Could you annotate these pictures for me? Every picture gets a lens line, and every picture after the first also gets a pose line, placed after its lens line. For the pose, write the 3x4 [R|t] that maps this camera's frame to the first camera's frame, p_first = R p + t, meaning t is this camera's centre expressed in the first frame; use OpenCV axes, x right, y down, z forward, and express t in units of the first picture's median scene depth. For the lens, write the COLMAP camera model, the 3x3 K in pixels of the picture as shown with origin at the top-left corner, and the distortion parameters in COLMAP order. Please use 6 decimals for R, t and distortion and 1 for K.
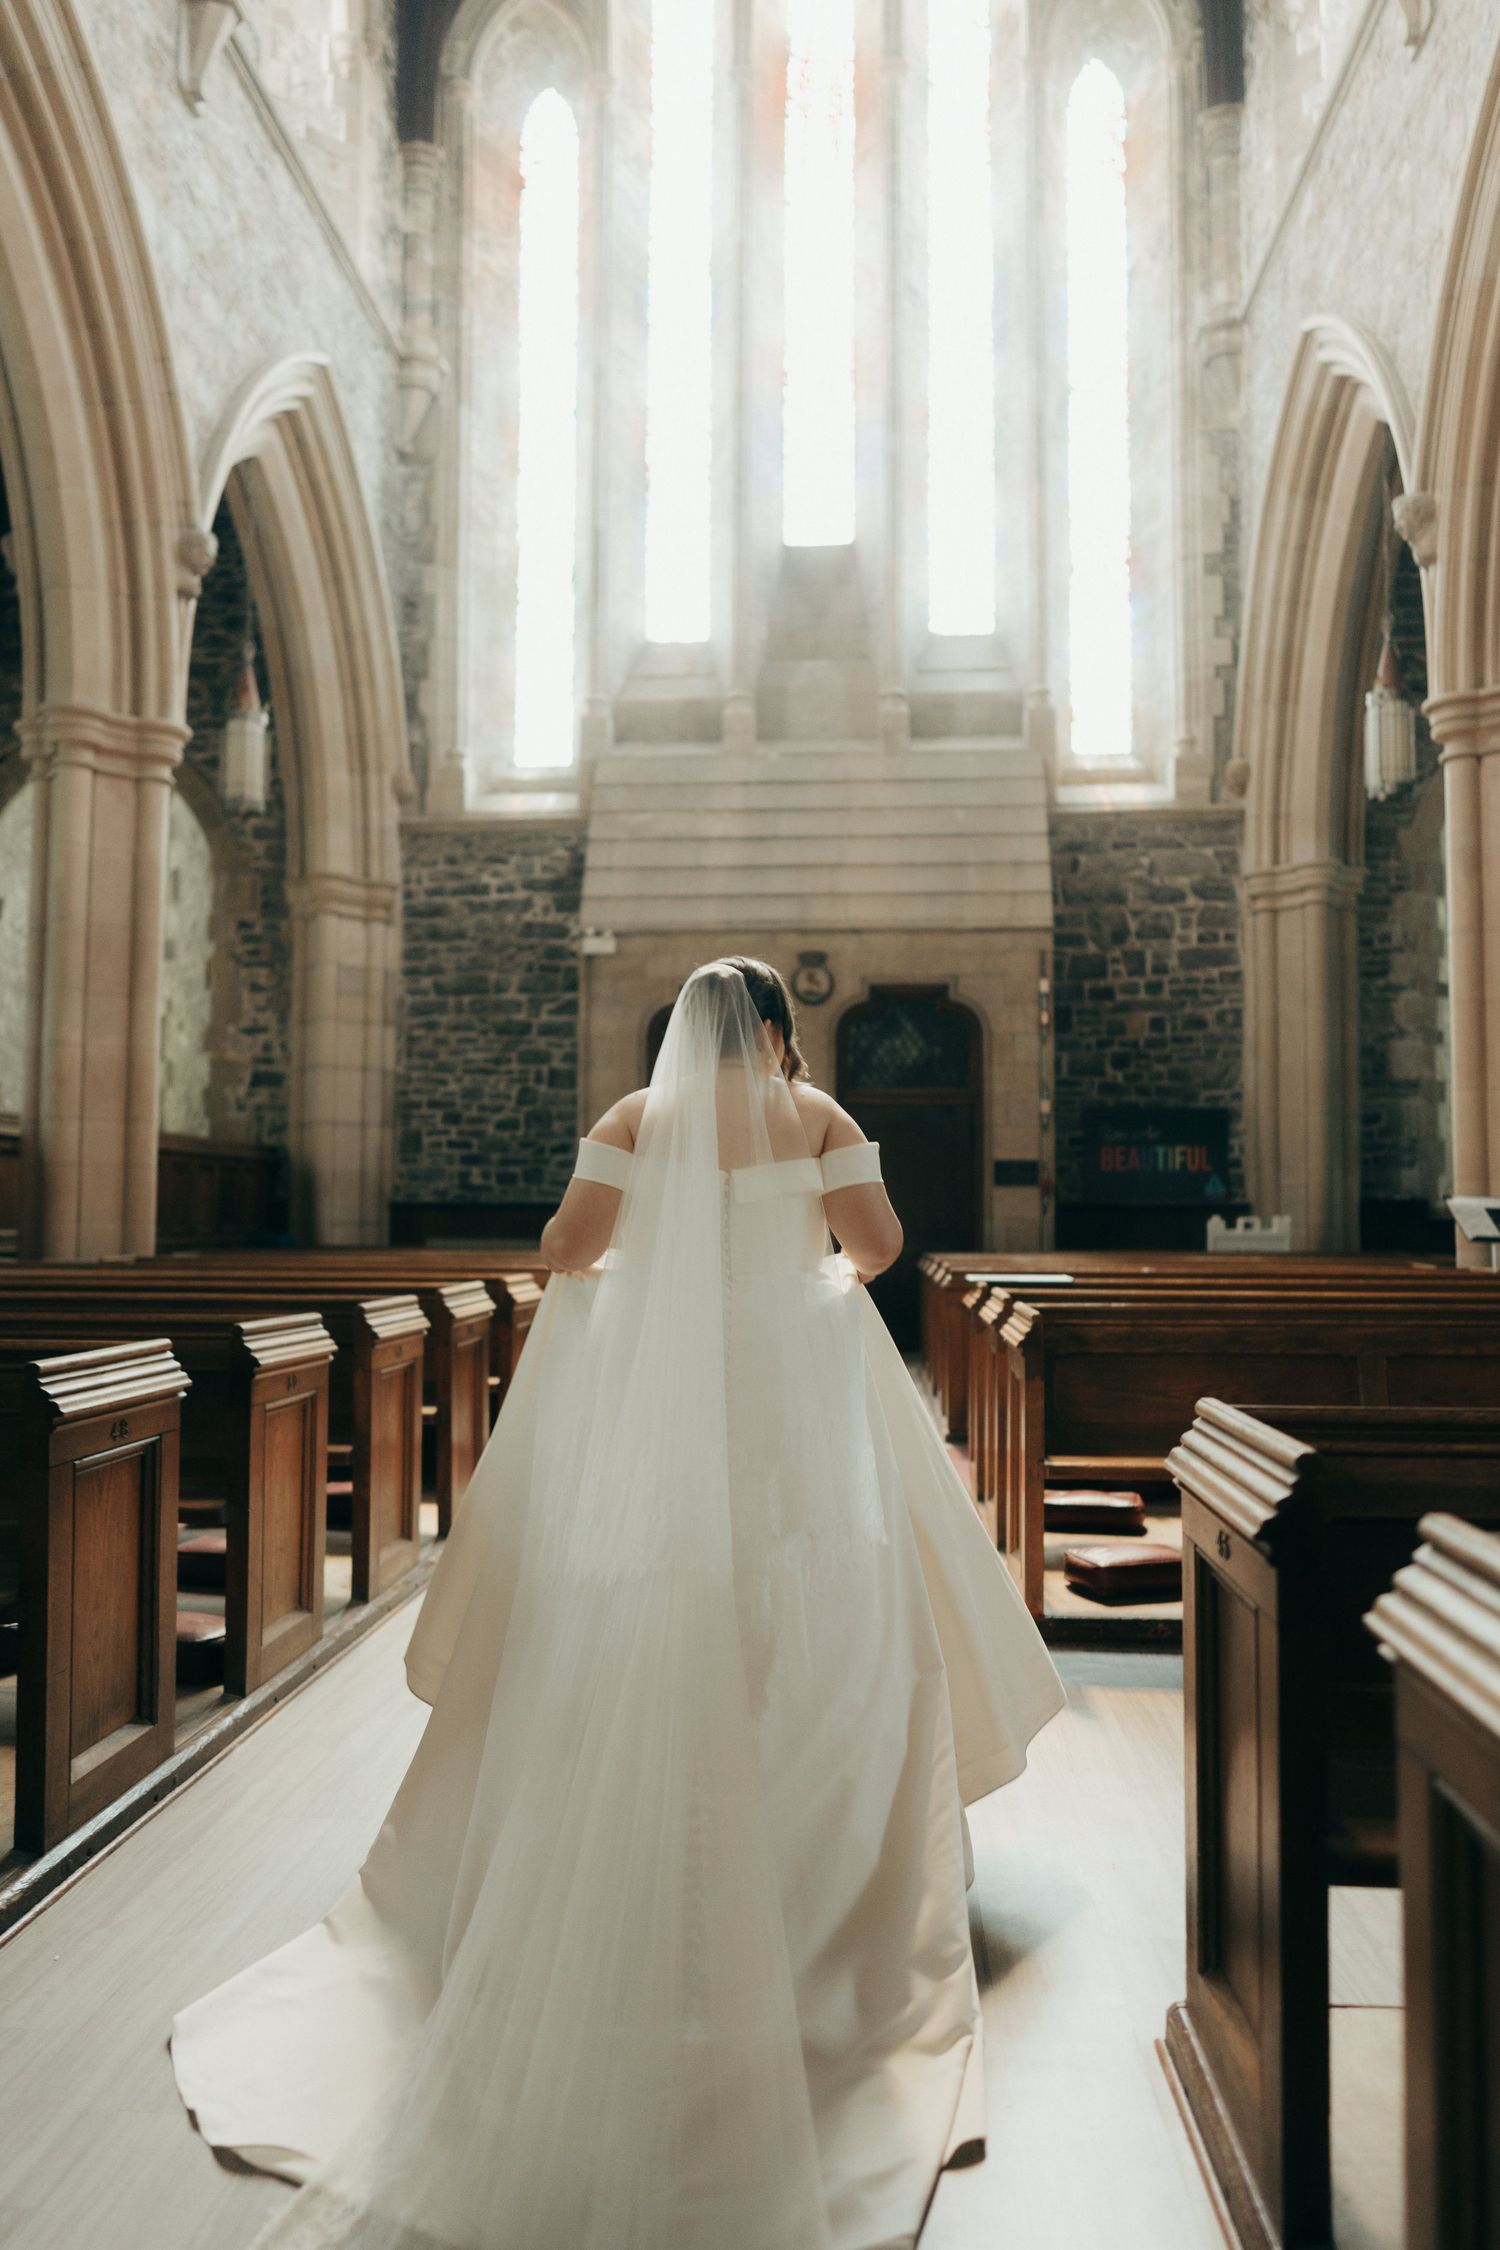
lens RADIAL K [[1556.8, 0, 757.1], [0, 1556.8, 1146.3], [0, 0, 1]] dist [-0.009559, 0.002306]
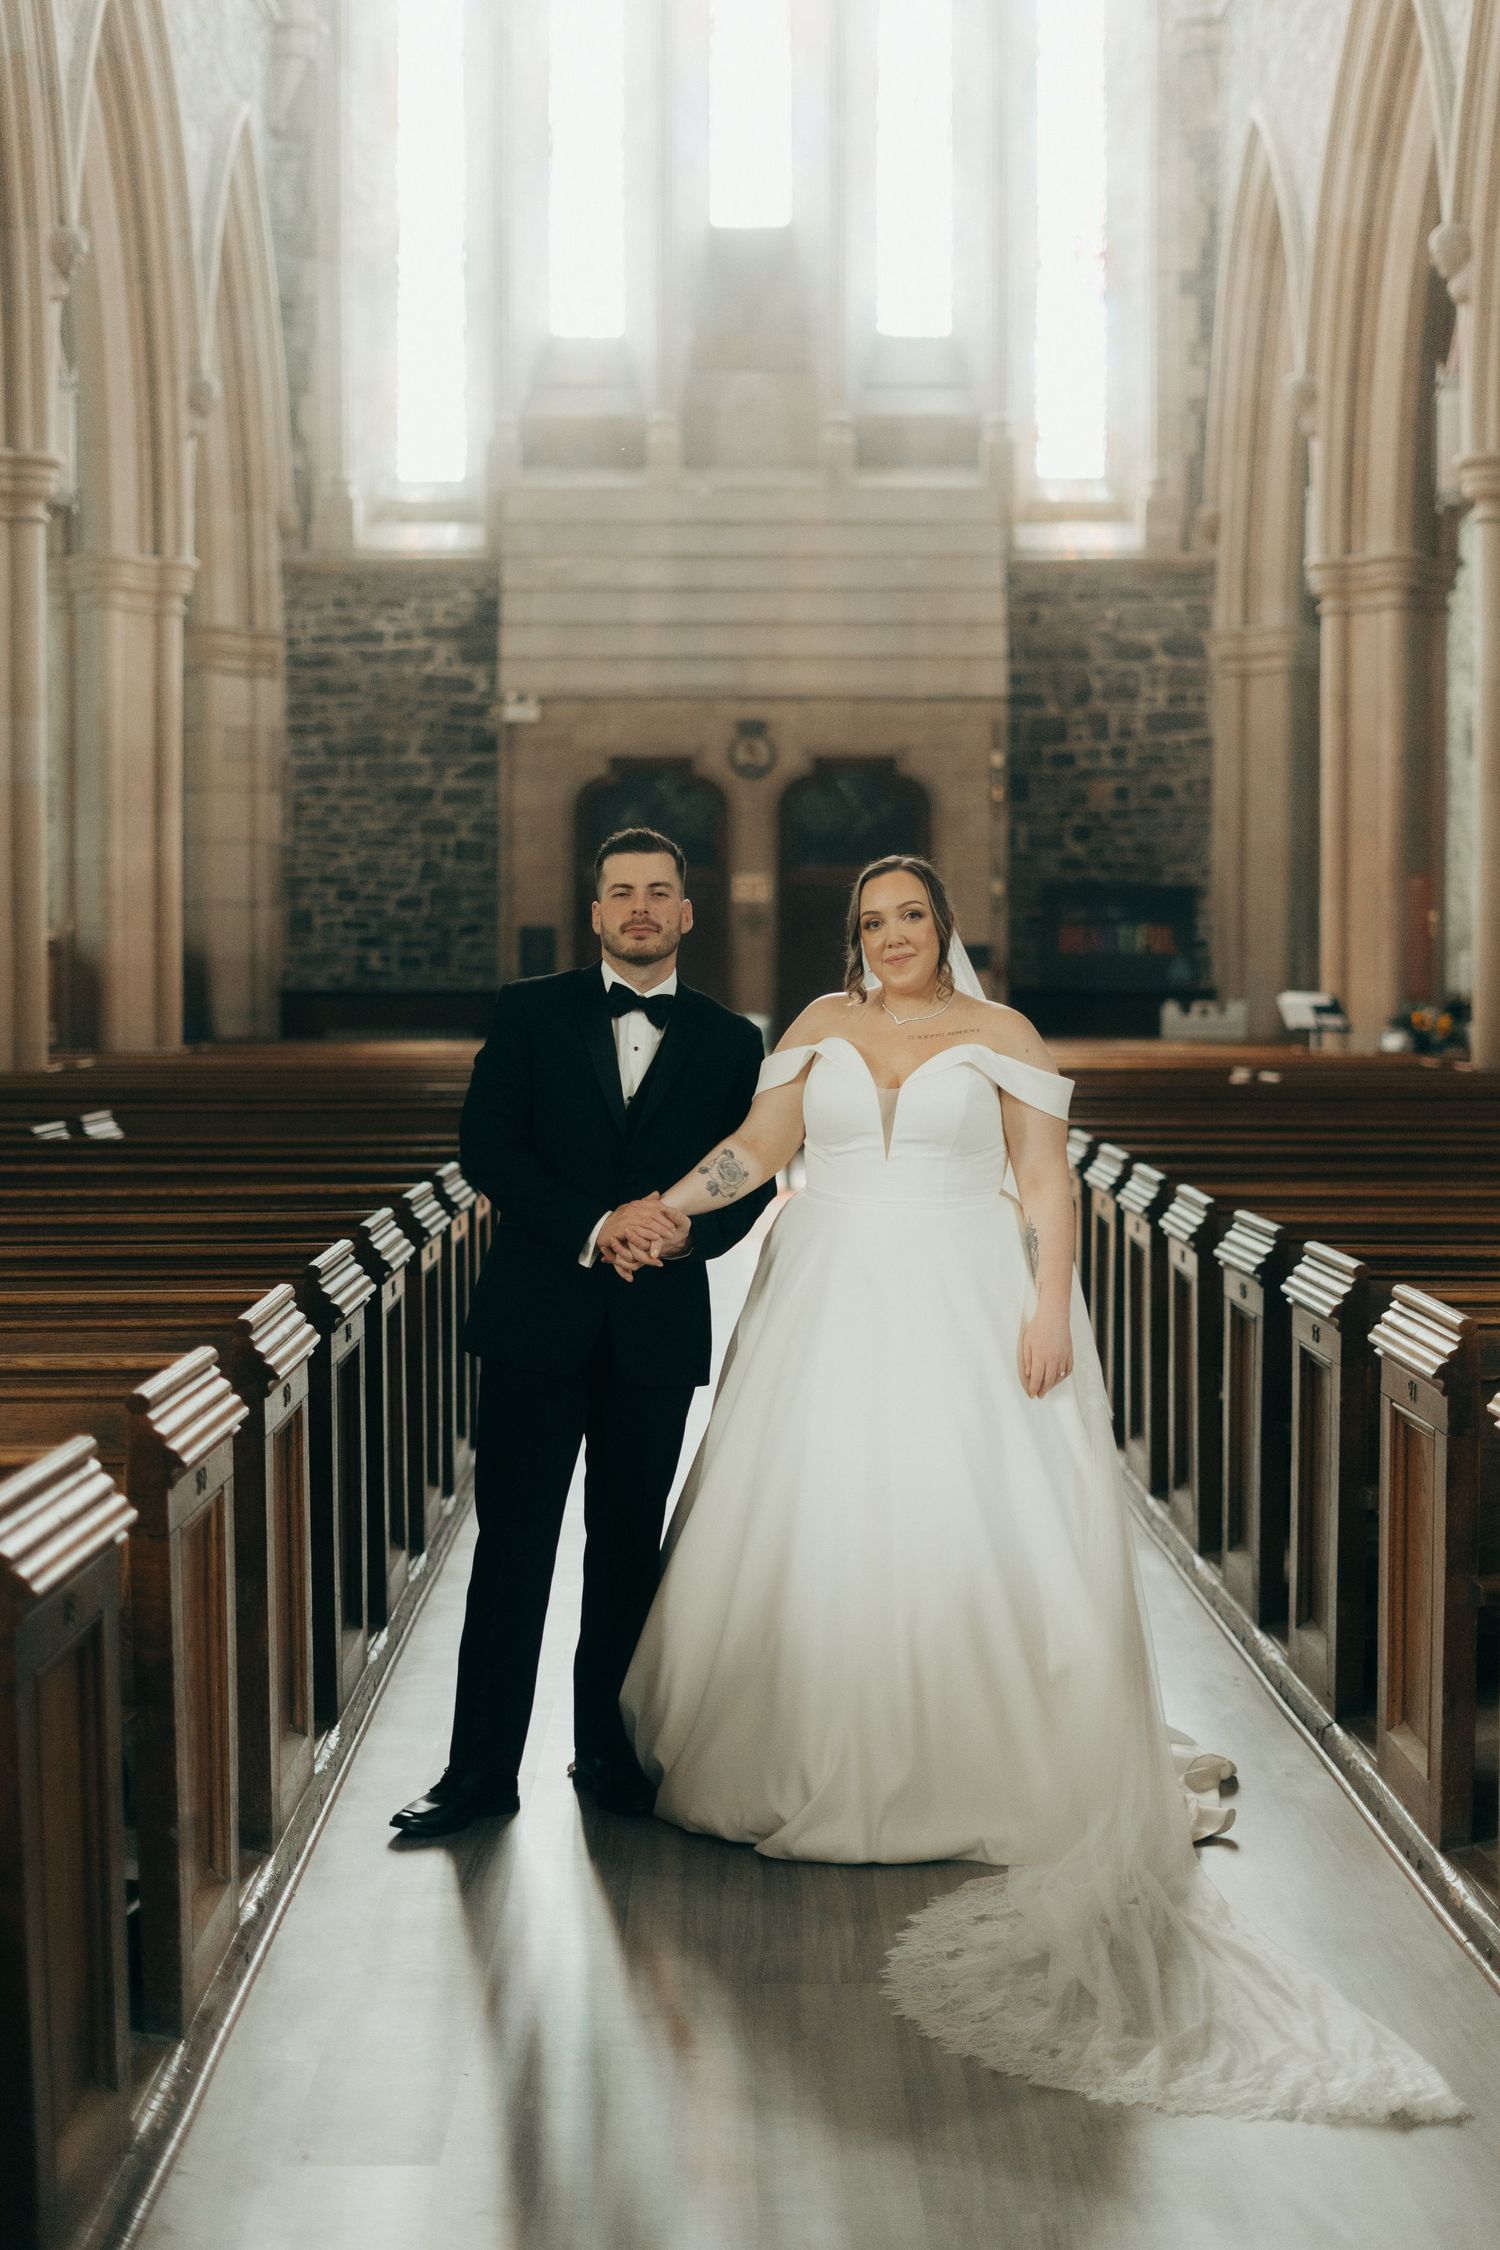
lens RADIAL K [[3261.5, 0, 772.8], [0, 3261.5, 1124.8], [0, 0, 1]] dist [-0.011980, 0.006483]
pose [[0.996838, -0.007782, 0.079085, -0.102174], [0.000515, 0.995806, 0.091493, -0.059025], [-0.079465, -0.091163, 0.992660, -0.909190]]
